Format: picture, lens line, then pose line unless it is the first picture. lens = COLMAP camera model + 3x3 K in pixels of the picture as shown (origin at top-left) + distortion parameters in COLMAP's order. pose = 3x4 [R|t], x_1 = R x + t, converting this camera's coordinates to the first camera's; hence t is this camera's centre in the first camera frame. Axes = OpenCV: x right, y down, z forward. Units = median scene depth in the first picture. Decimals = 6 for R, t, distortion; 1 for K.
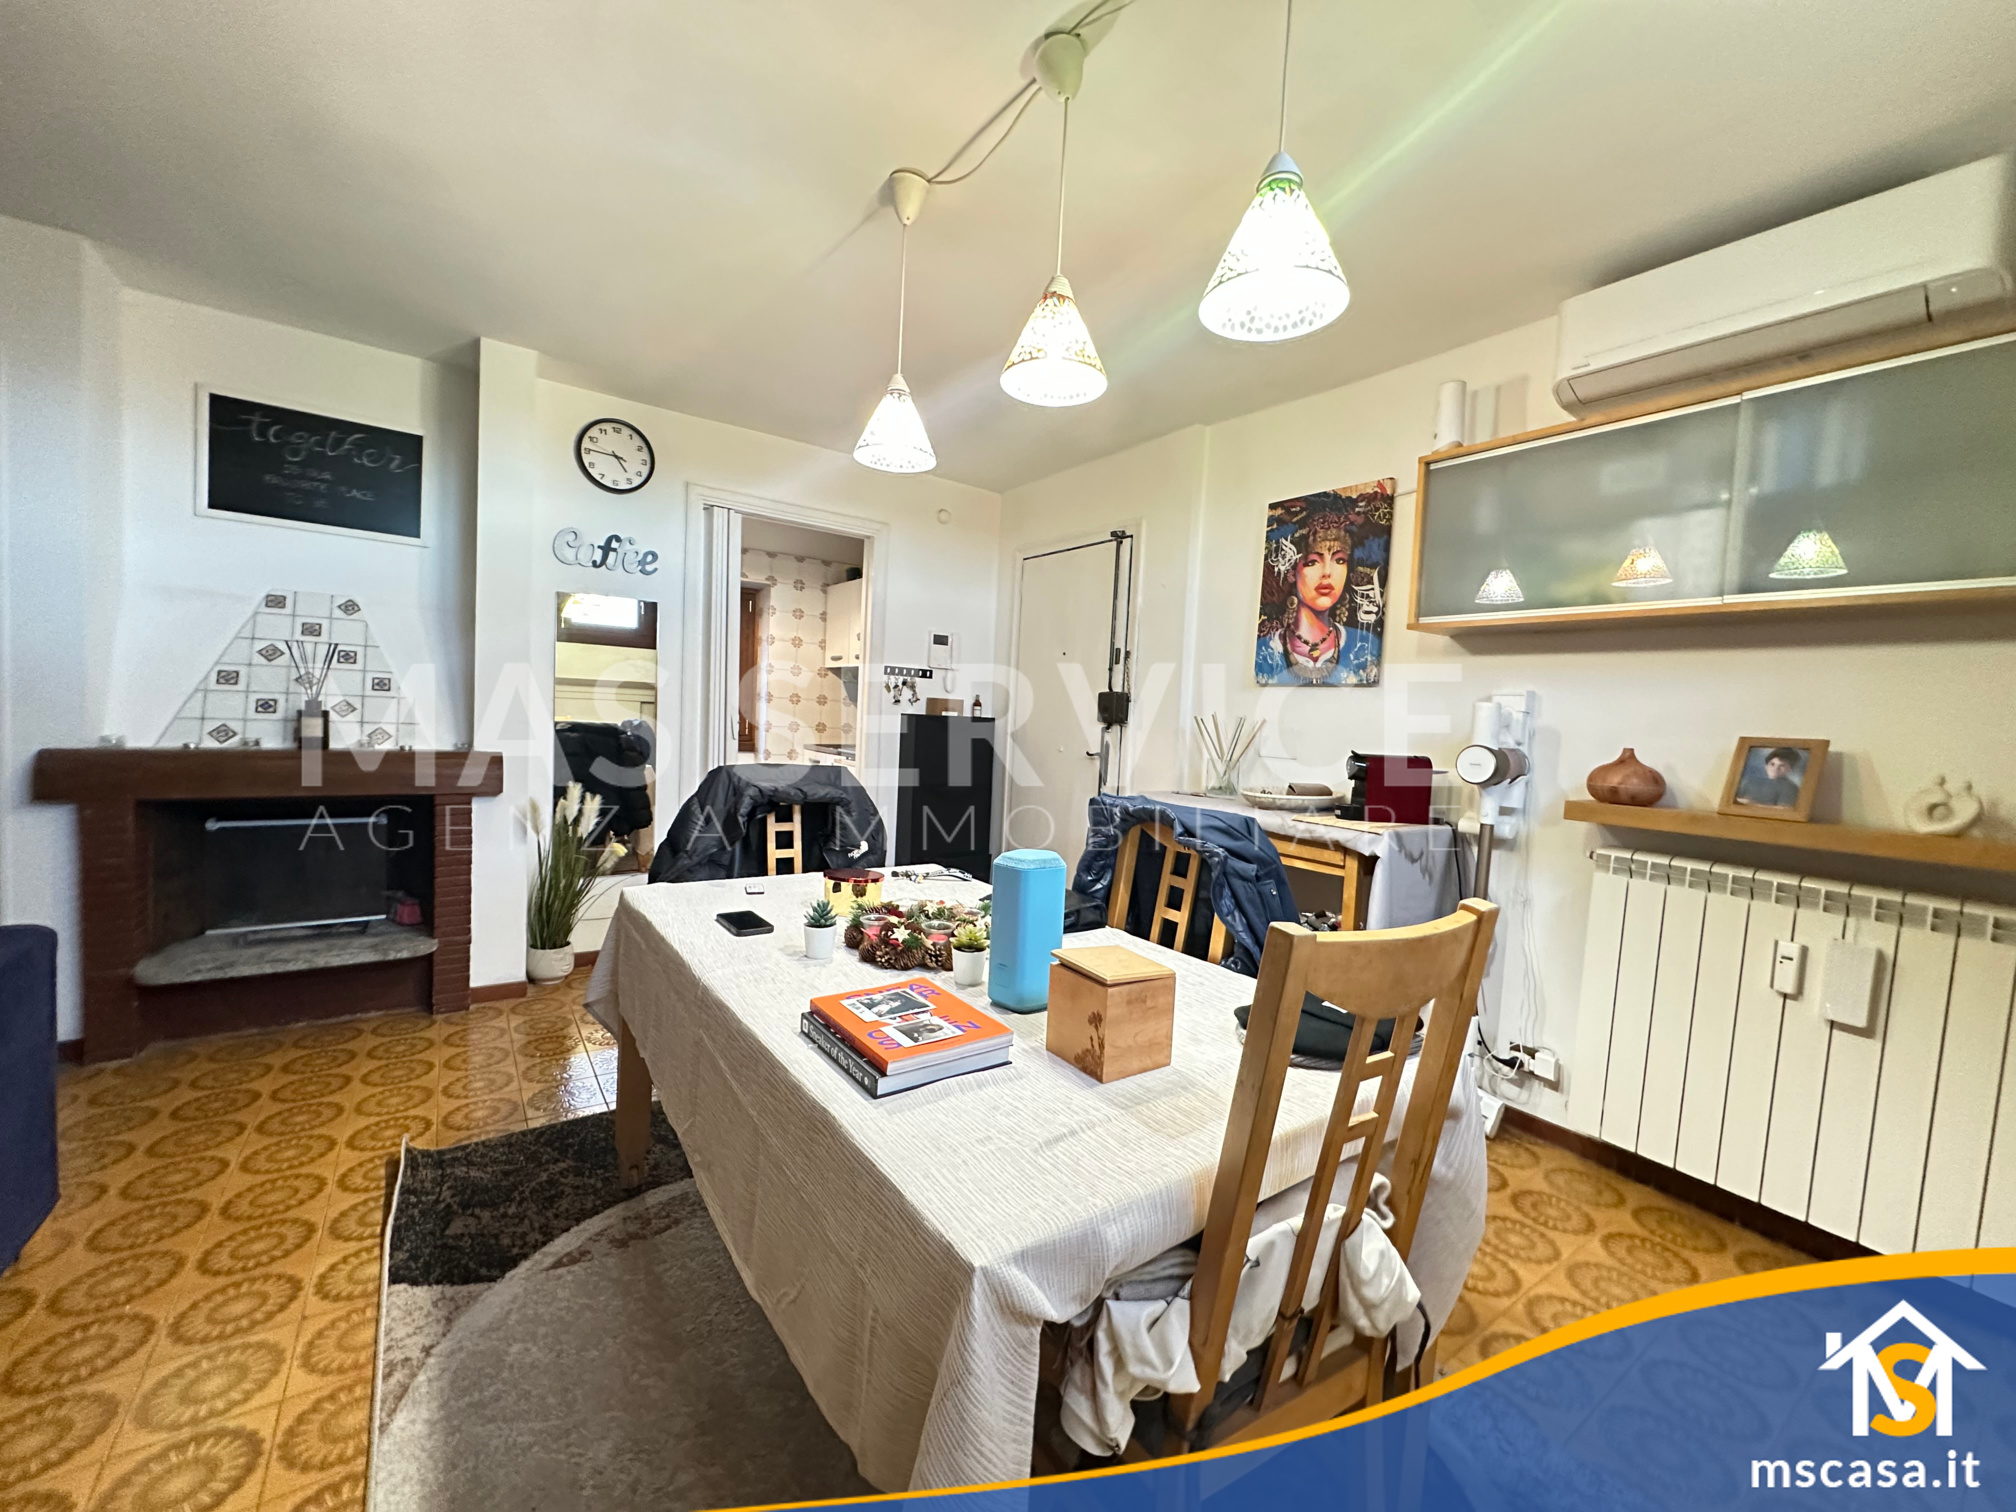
lens RADIAL K [[807.3, 0, 1005.3], [0, 807.3, 752.5], [0, 0, 1]] dist [-0.006039, 0.001093]
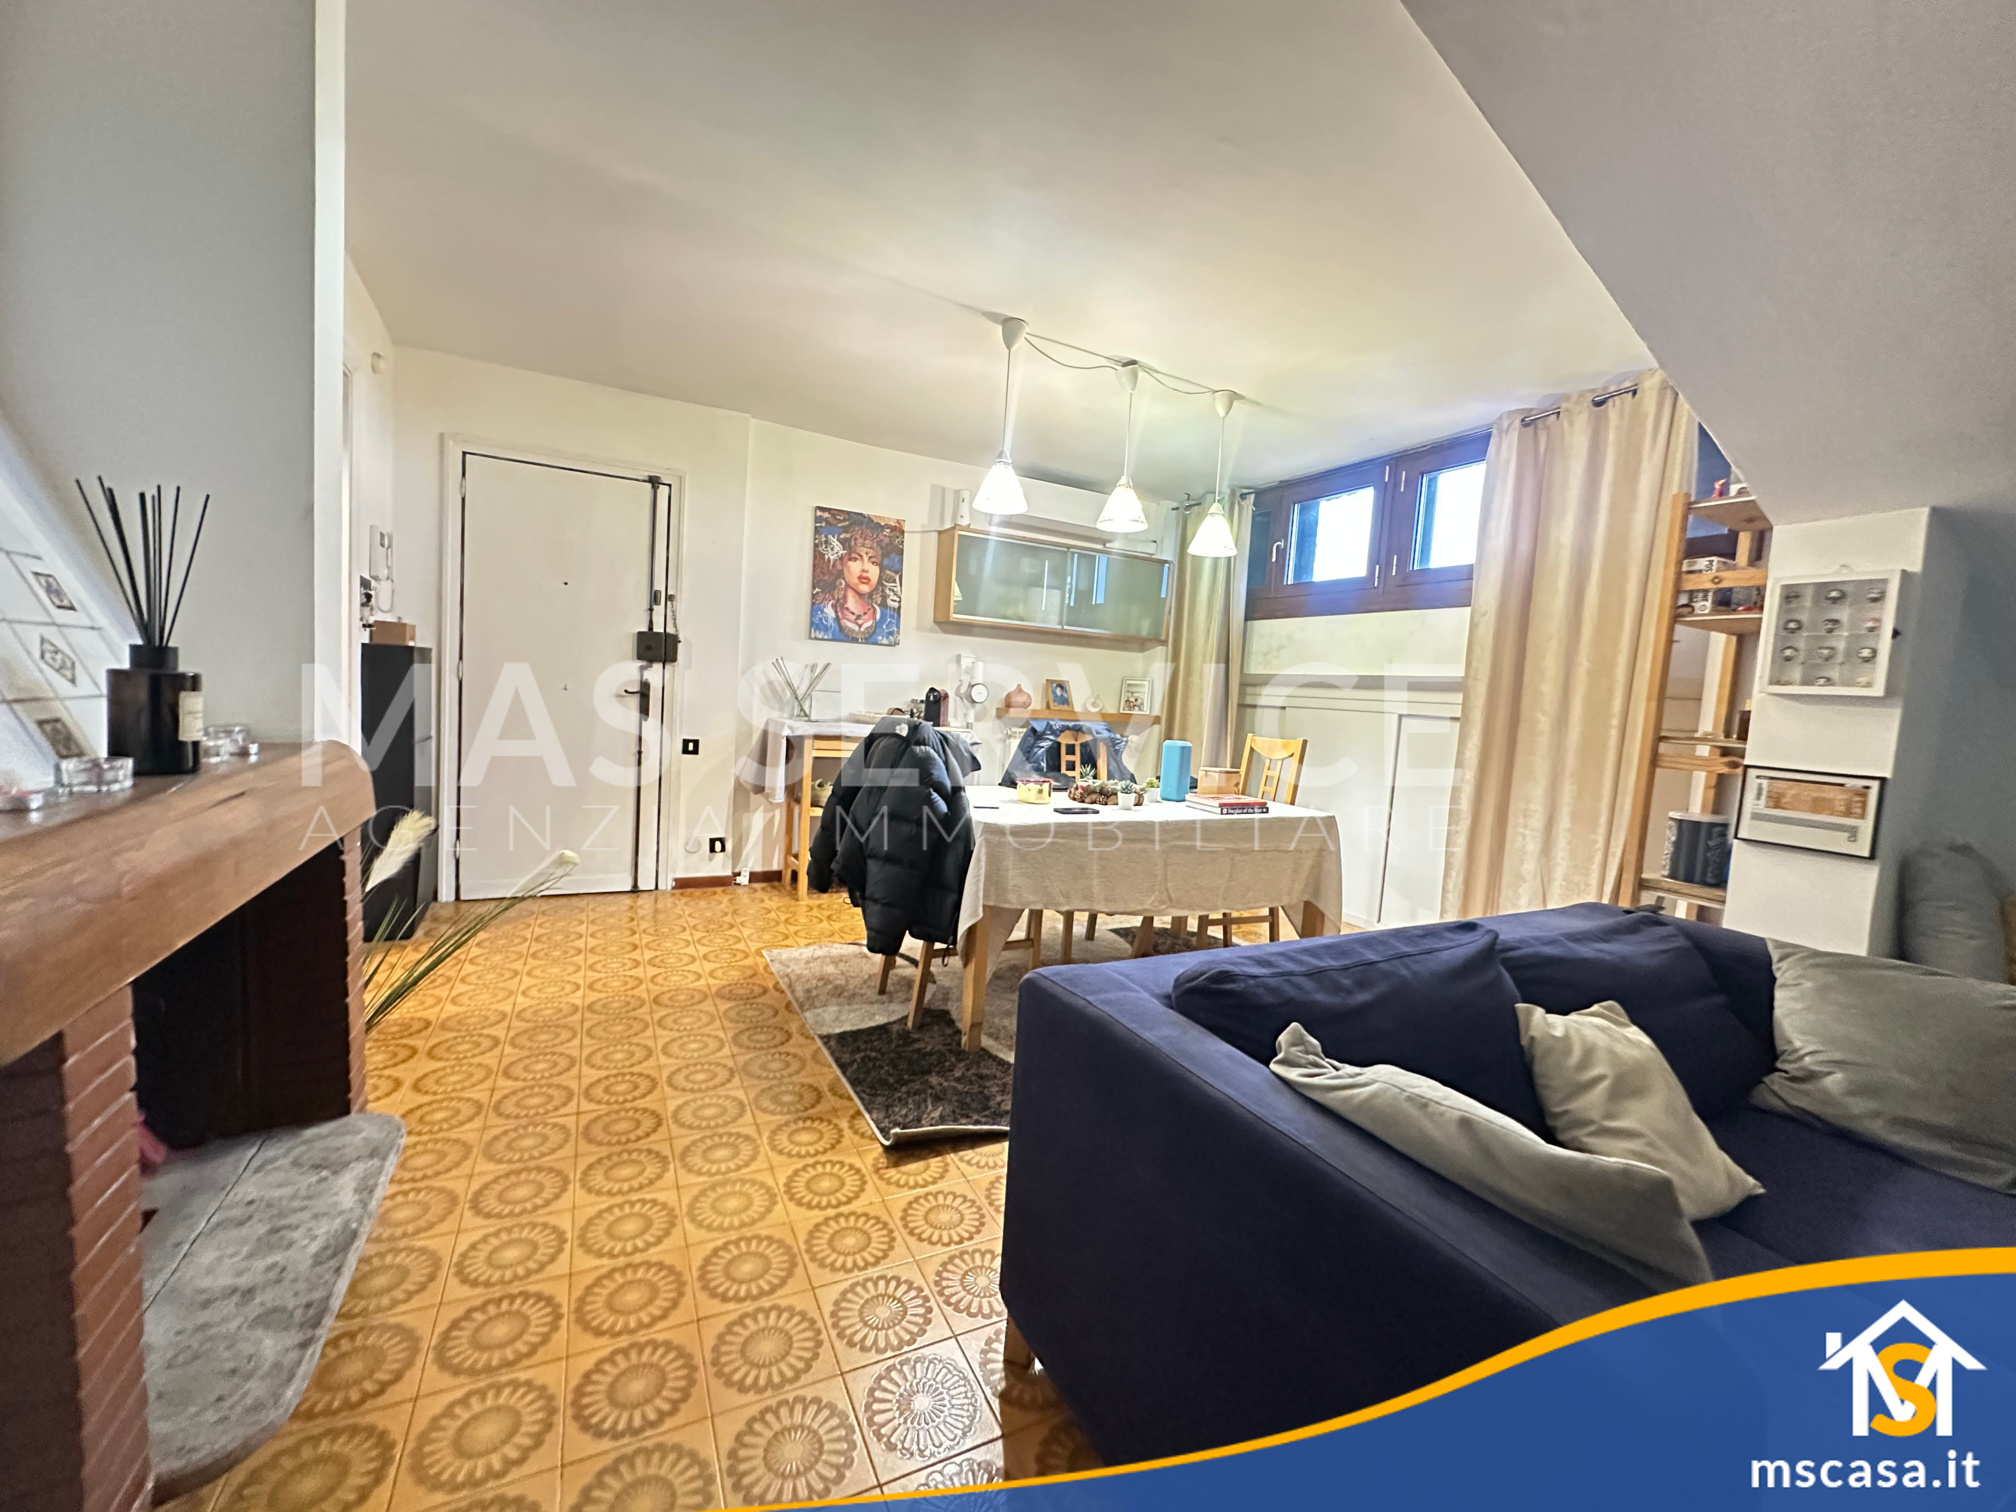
lens RADIAL K [[807.3, 0, 1008.2], [0, 807.3, 760.9], [0, 0, 1]] dist [-0.006039, 0.001093]
pose [[0.138128, -0.122846, 0.982766, -1.119101], [-0.005562, 0.992166, 0.124803, -0.055053], [-0.990399, -0.022705, 0.136363, 0.521230]]
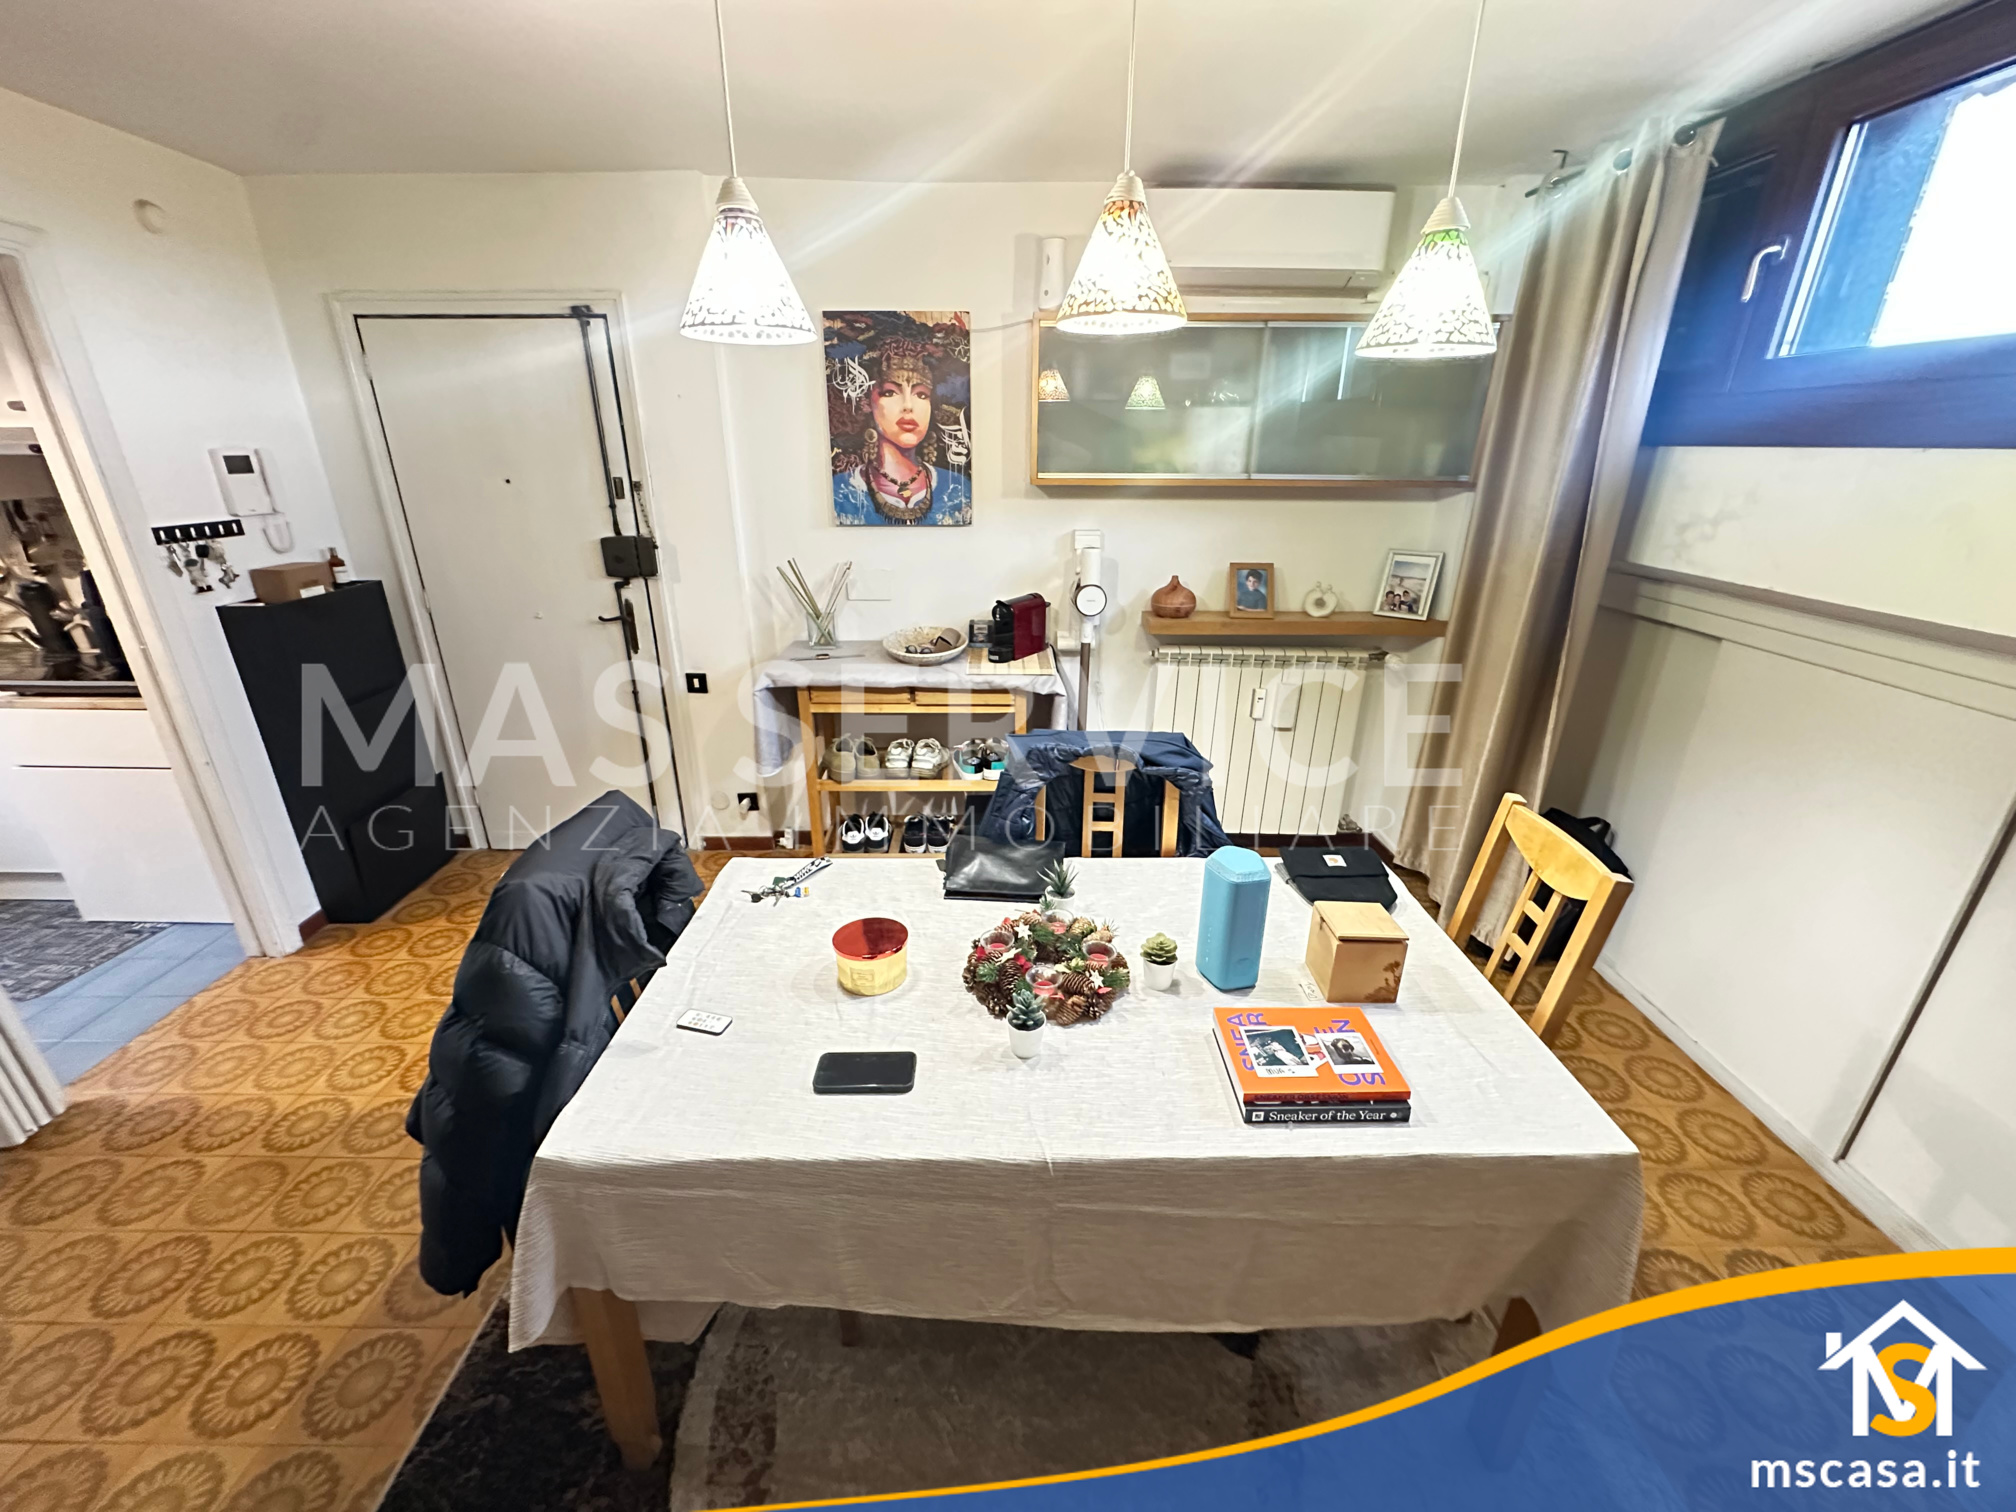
lens RADIAL K [[807.3, 0, 1009.3], [0, 807.3, 757.2], [0, 0, 1]] dist [-0.006039, 0.001093]
pose [[0.572707, -0.342720, 0.744681, -0.402658], [0.065857, 0.924712, 0.374926, -0.190433], [-0.817110, -0.165680, 0.552160, 0.297757]]
